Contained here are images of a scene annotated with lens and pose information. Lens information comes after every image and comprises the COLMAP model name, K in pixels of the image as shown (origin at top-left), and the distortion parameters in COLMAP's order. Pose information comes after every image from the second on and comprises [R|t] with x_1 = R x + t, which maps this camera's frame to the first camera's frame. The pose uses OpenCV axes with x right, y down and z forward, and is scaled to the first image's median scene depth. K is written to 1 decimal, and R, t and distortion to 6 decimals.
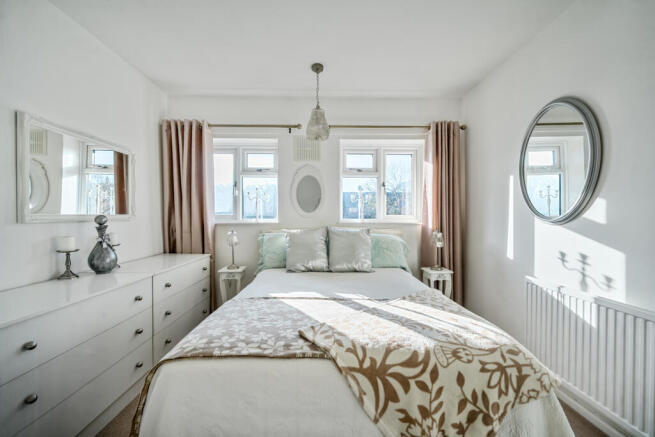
lens RADIAL K [[263.8, 0, 329.9], [0, 263.8, 219.0], [0, 0, 1]] dist [0.000579, 0.000040]
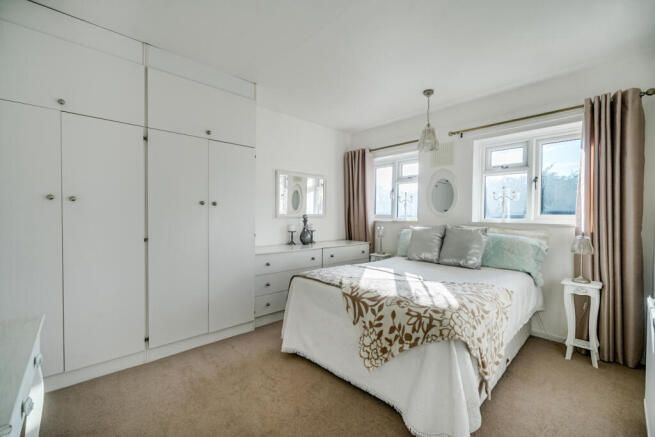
lens RADIAL K [[289.8, 0, 327.5], [0, 289.8, 218.5], [0, 0, 1]] dist [-0.000500, 0.000026]
pose [[0.654901, 0.012161, -0.755617, 0.751880], [-0.012732, 0.999906, 0.005057, 0.001962], [0.755607, 0.006308, 0.654994, -0.236813]]
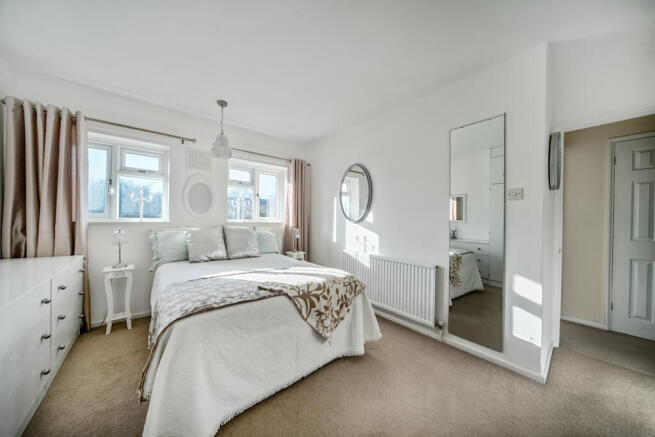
lens RADIAL K [[219.3, 0, 327.5], [0, 219.3, 218.5], [0, 0, 1]] dist [-0.000843, -0.000033]
pose [[0.781346, 0.014603, 0.623928, -0.356690], [-0.010558, 0.999892, -0.010181, 0.002465], [-0.624009, 0.001367, 0.781416, -0.197309]]
